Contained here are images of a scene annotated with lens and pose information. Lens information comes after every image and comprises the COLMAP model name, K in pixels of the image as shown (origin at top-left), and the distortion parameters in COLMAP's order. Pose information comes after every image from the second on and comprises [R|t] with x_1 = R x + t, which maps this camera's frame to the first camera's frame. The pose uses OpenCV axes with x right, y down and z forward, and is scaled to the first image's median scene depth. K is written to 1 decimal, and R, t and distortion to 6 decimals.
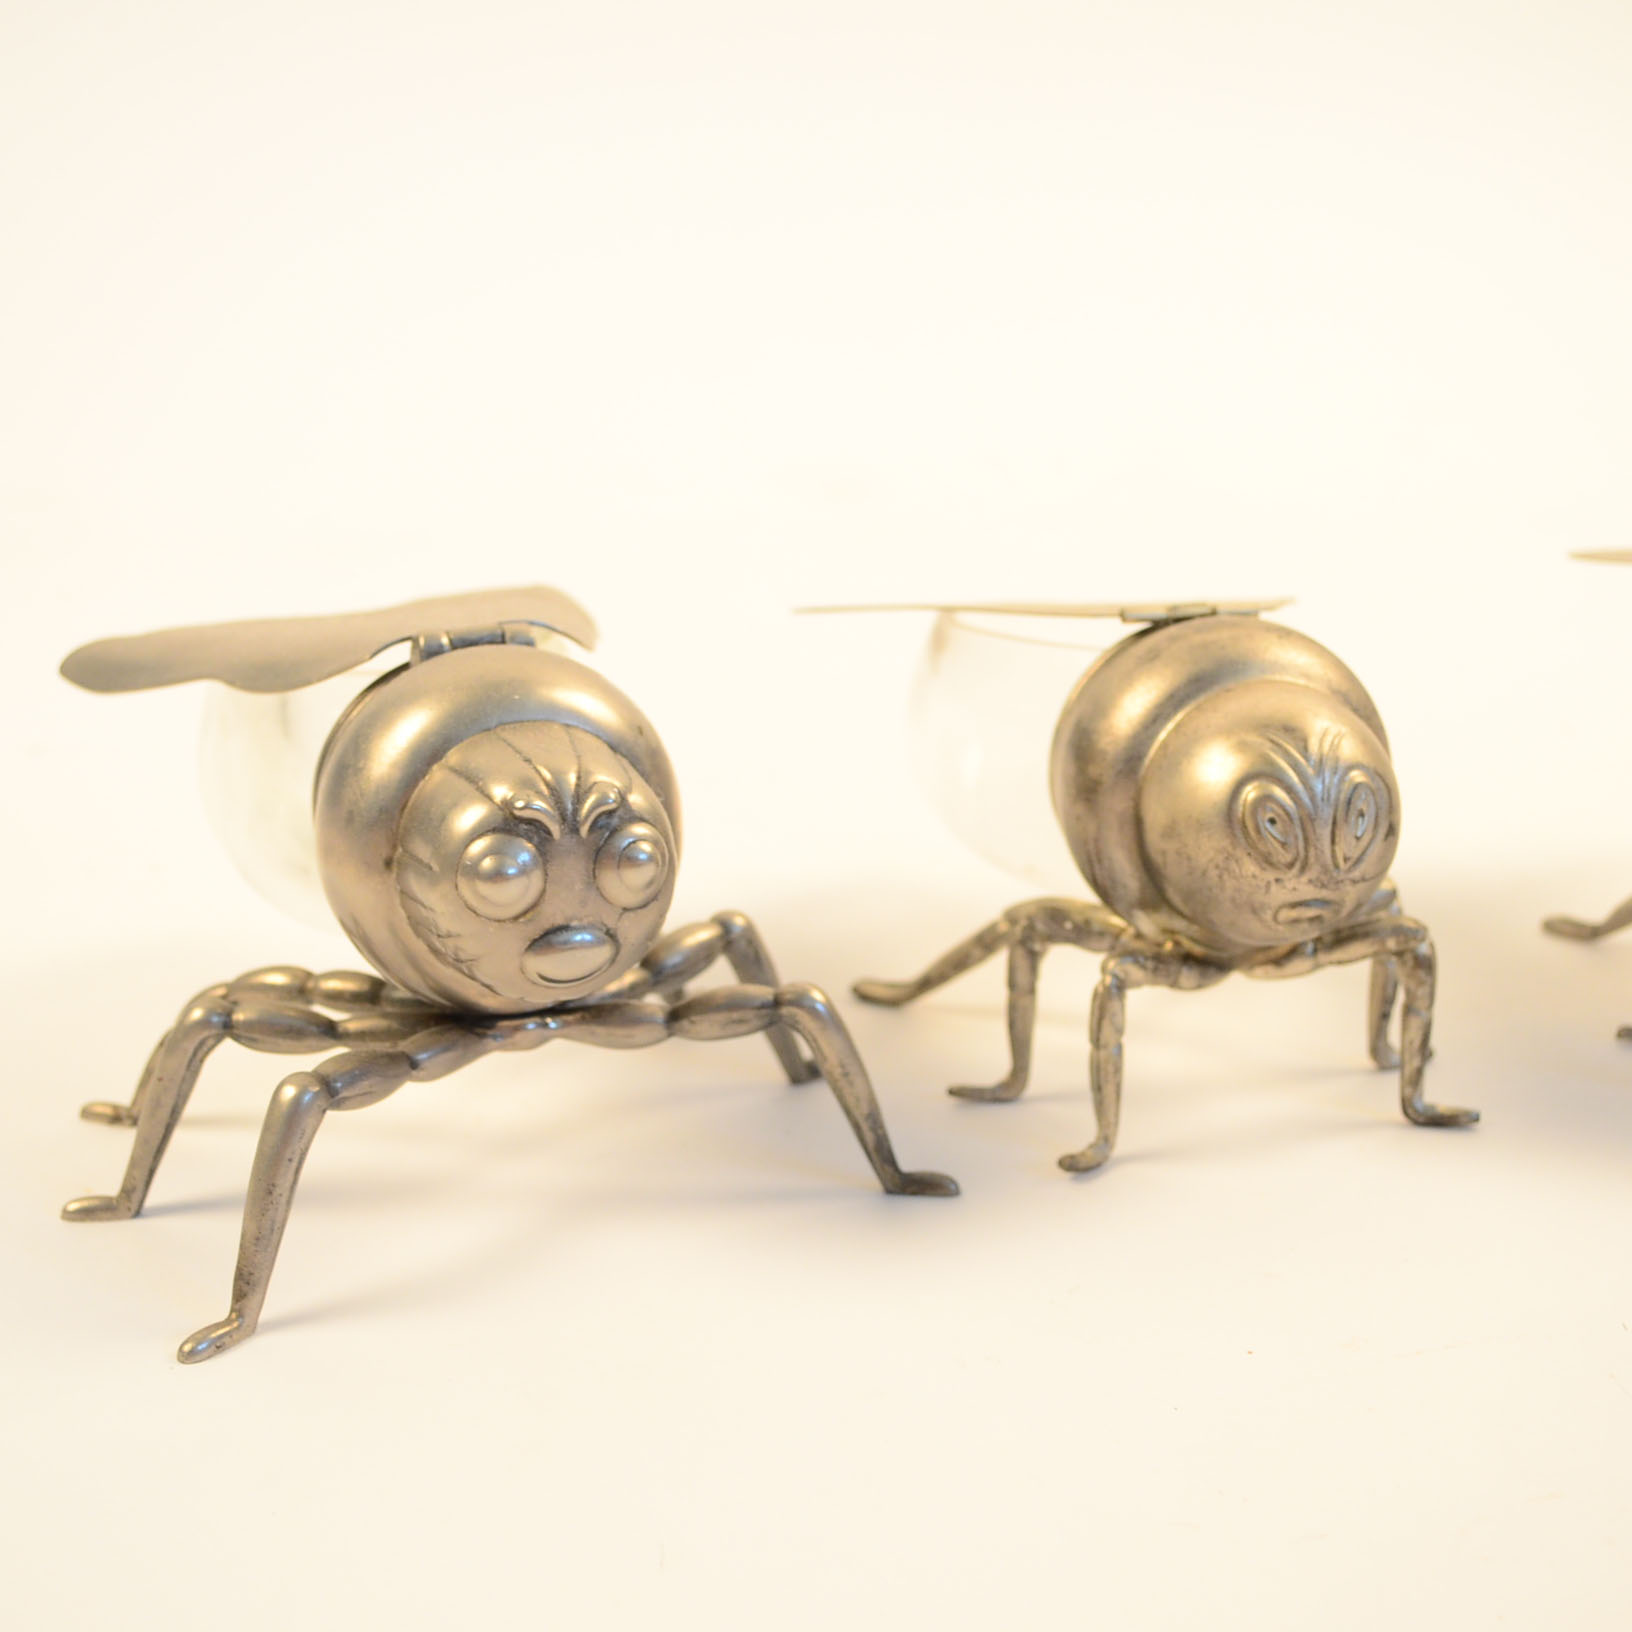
lens RADIAL K [[3046.9, 0, 816.0], [0, 3046.9, 816.0], [0, 0, 1]] dist [-0.030264, 0.157653]
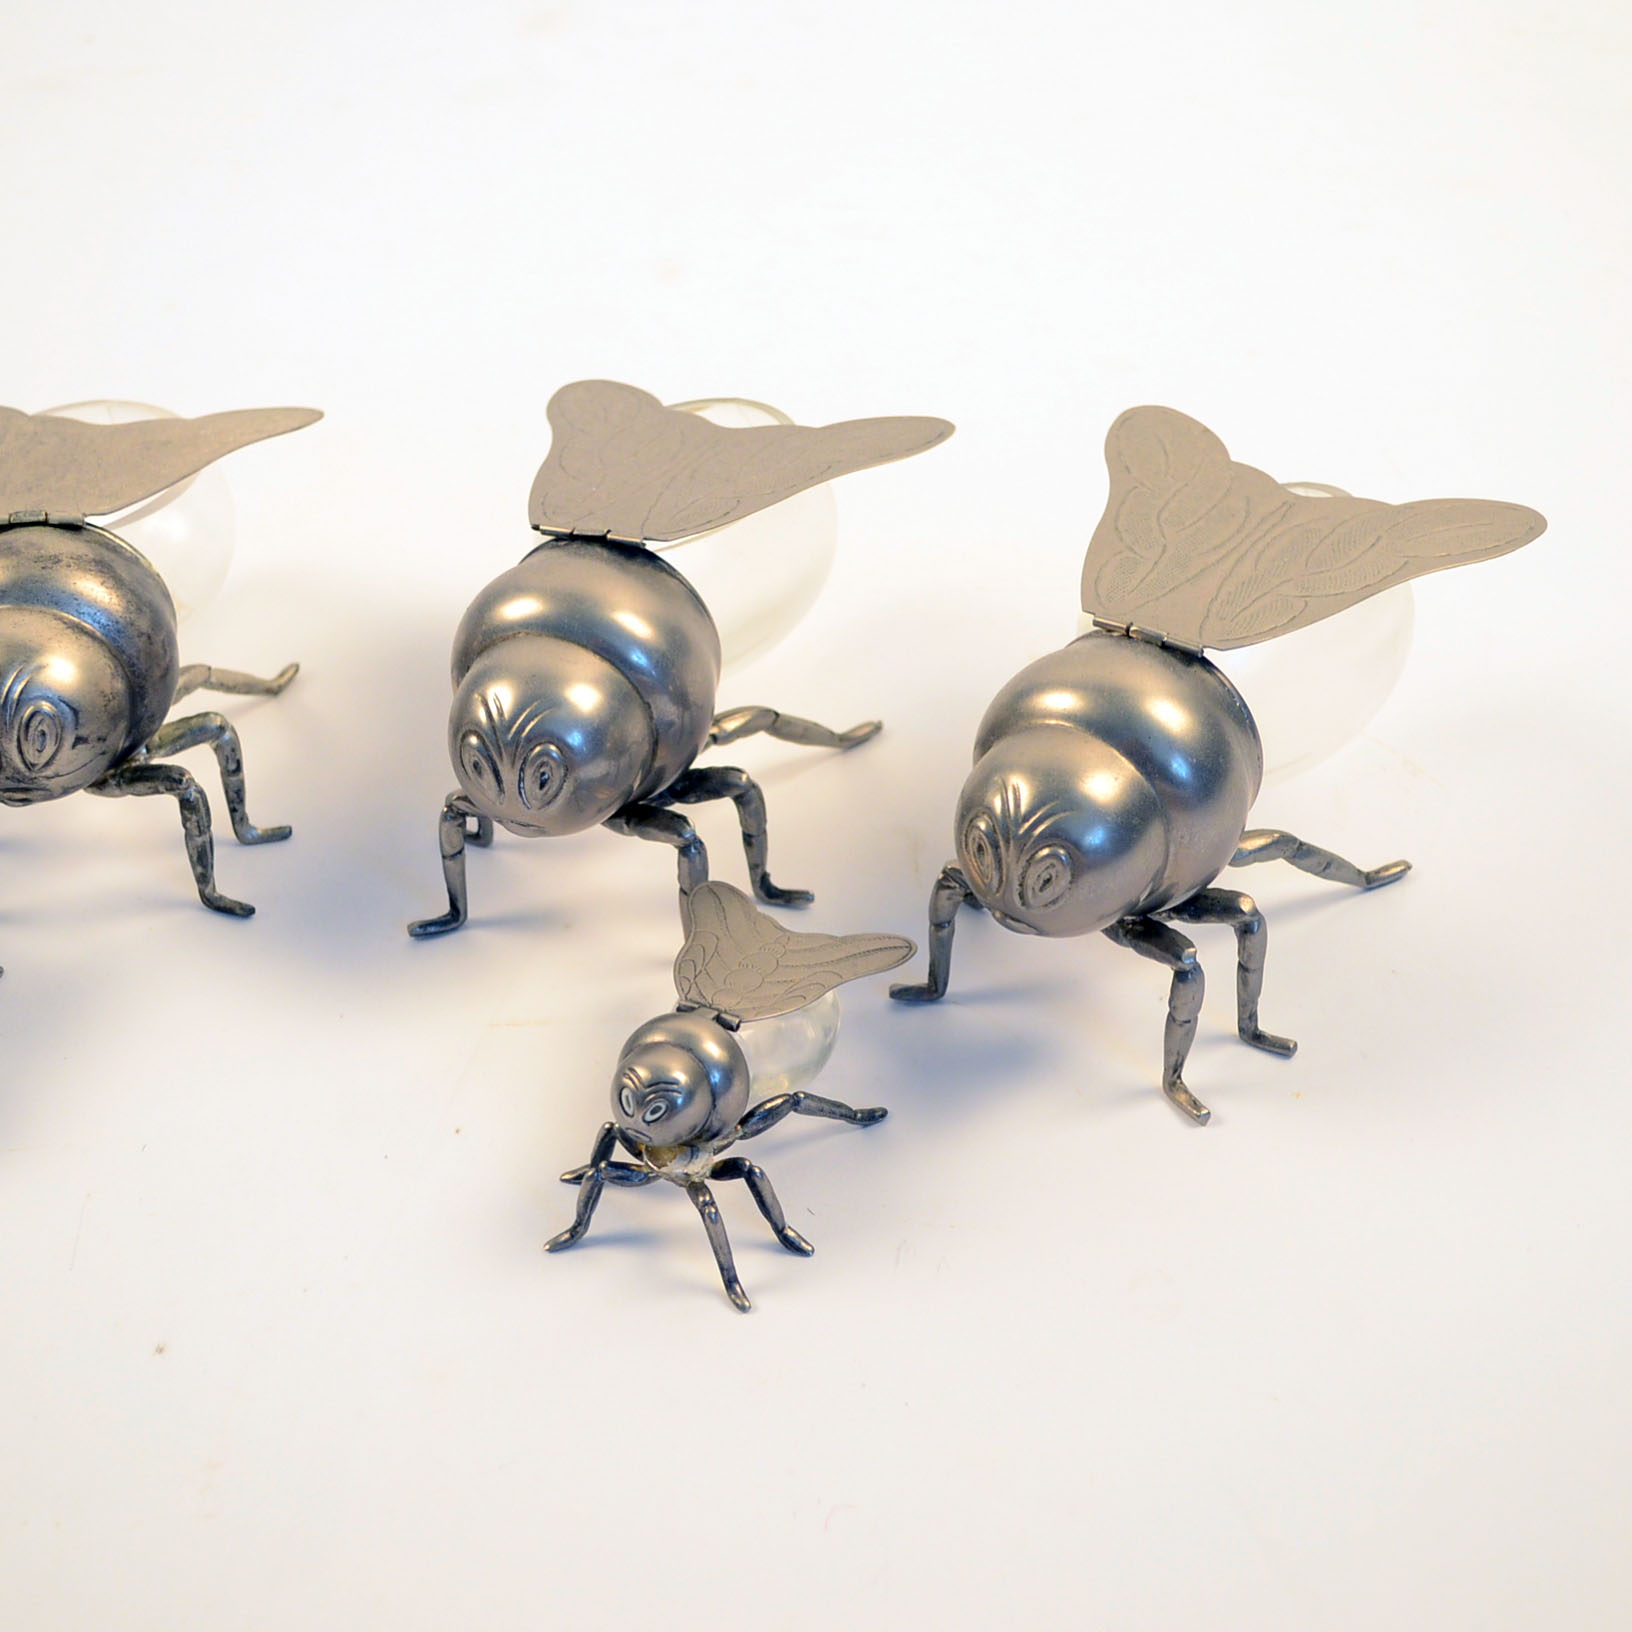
lens RADIAL K [[2646.0, 0, 816.0], [0, 2646.0, 816.0], [0, 0, 1]] dist [-0.023876, 0.079959]
pose [[0.978735, 0.114856, -0.169956, 0.705929], [-0.051118, 0.938970, 0.340180, -0.373564], [0.198656, -0.324259, 0.924874, -0.002443]]
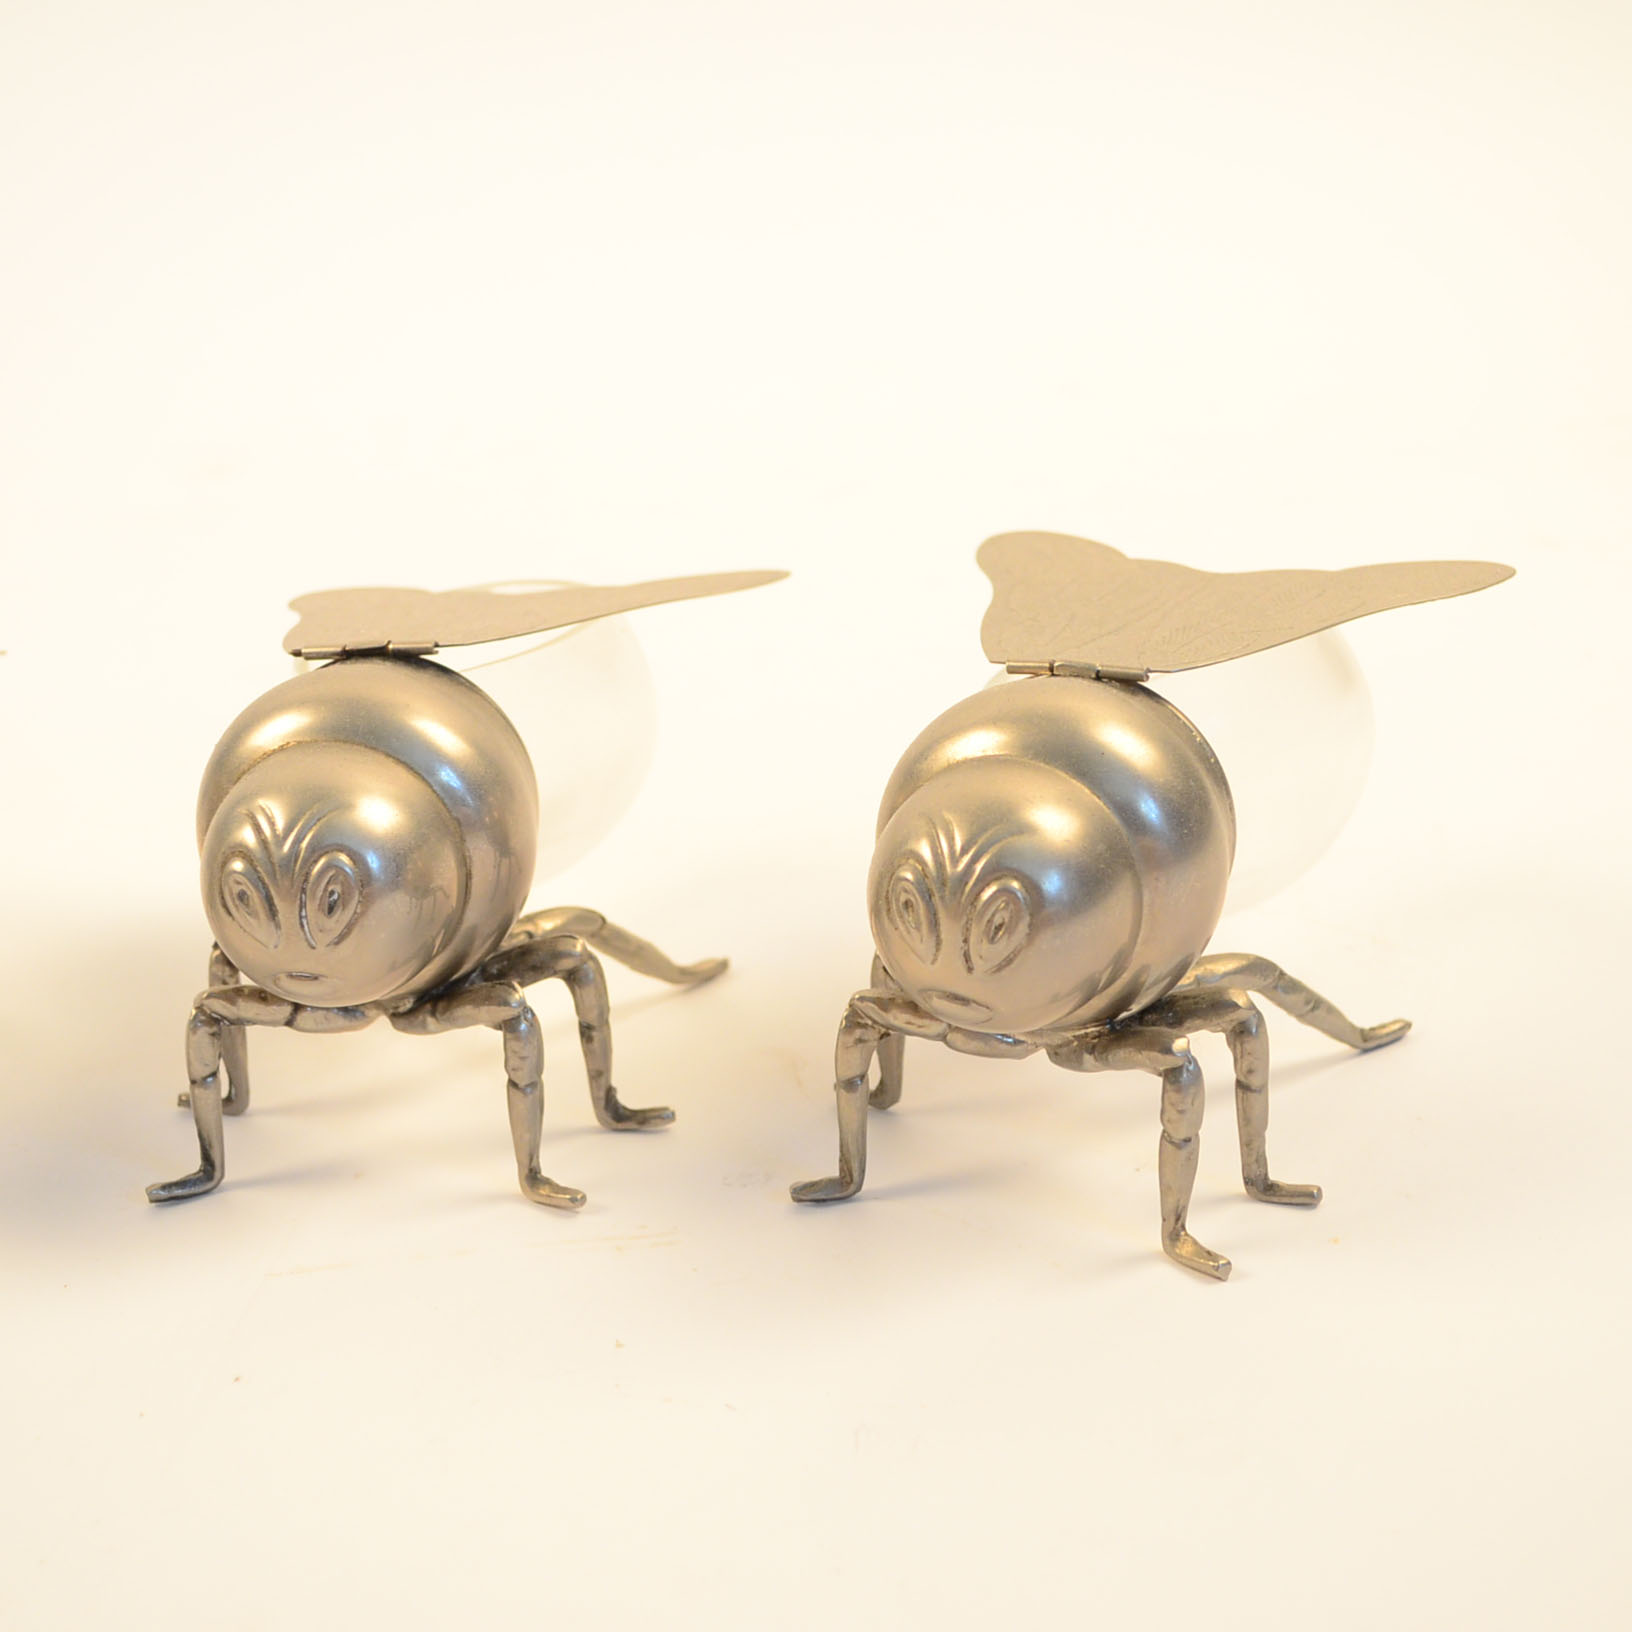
lens RADIAL K [[3046.9, 0, 816.0], [0, 3046.9, 816.0], [0, 0, 1]] dist [-0.030264, 0.157653]
pose [[0.996773, -0.006288, -0.080030, 0.639072], [0.010263, 0.998729, 0.049356, -0.077581], [0.079618, -0.050018, 0.995570, 0.036854]]
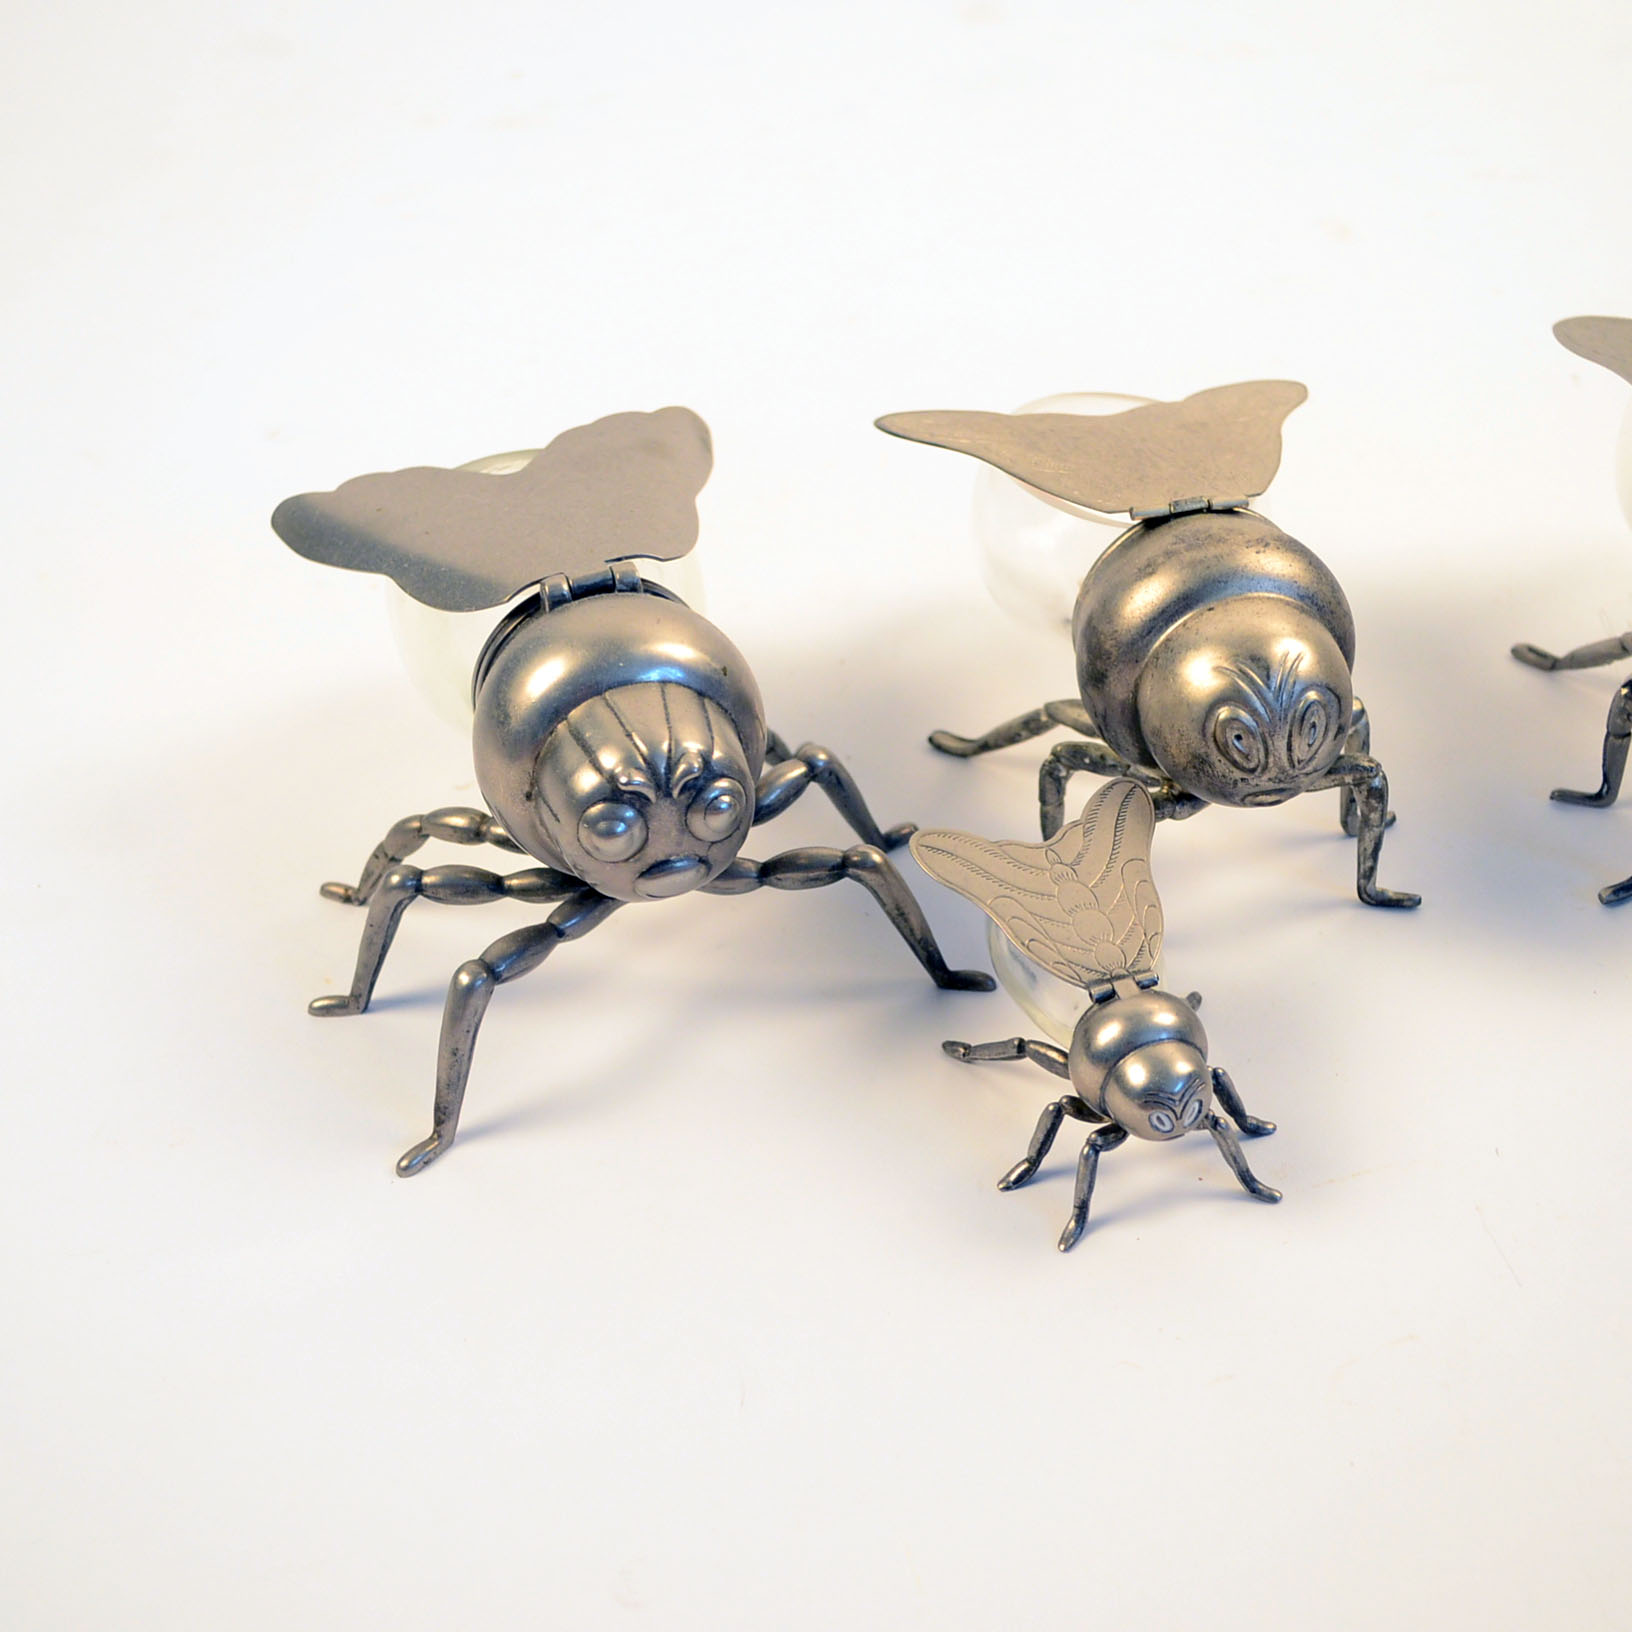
lens RADIAL K [[2646.0, 0, 816.0], [0, 2646.0, 816.0], [0, 0, 1]] dist [-0.023876, 0.079959]
pose [[0.995927, -0.009359, -0.089671, 0.075068], [0.038172, 0.944825, 0.325343, -0.320086], [0.081679, -0.327441, 0.941335, -0.028343]]
